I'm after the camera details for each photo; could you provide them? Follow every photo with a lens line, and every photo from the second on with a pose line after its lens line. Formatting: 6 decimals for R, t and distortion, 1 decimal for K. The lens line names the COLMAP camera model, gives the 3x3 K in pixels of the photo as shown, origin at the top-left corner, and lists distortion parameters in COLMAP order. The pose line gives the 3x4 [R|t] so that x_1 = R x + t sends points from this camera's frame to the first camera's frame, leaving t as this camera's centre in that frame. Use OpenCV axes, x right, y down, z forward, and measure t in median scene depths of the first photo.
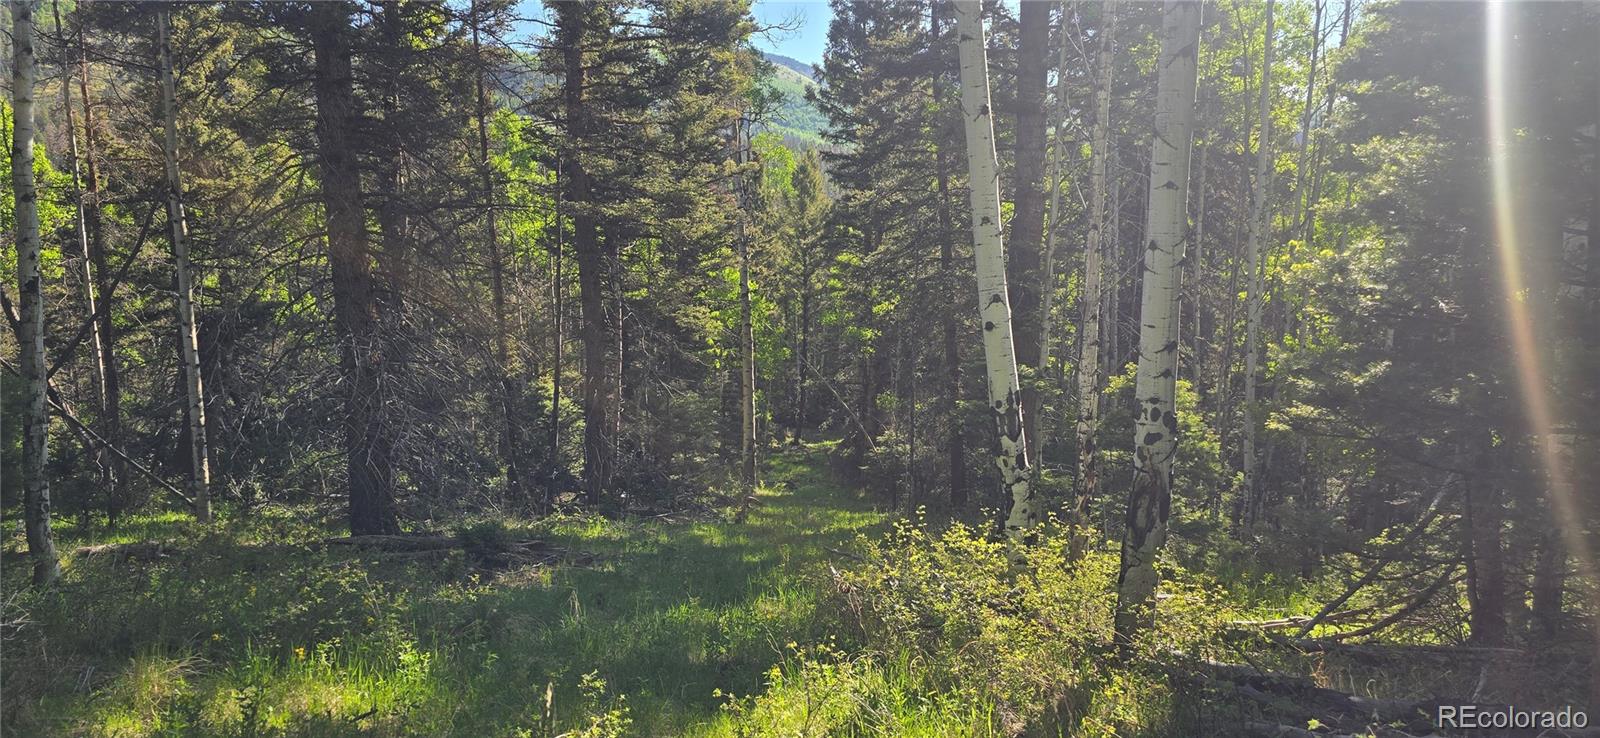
lens RADIAL K [[1053.3, 0, 806.8], [0, 1053.3, 353.9], [0, 0, 1]] dist [0.108525, -0.095467]
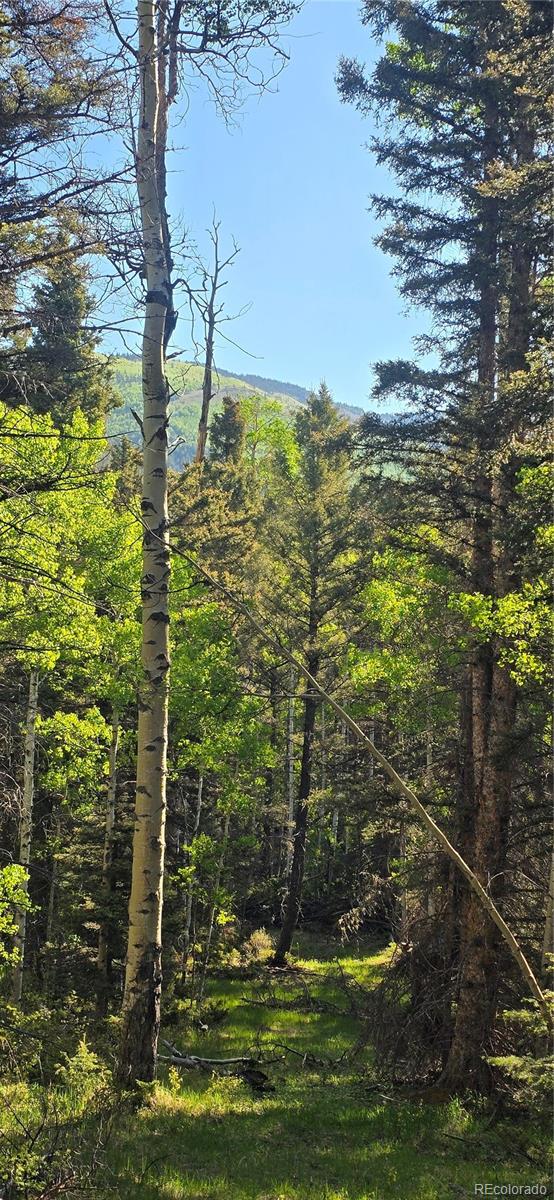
lens RADIAL K [[1562.9, 0, 274.1], [0, 1562.9, 574.9], [0, 0, 1]] dist [0.198242, -0.716939]
pose [[0.998658, 0.044681, -0.026201, -0.001511], [-0.048180, 0.987017, -0.153221, 0.026601], [0.019015, 0.154277, 0.987845, 0.324164]]
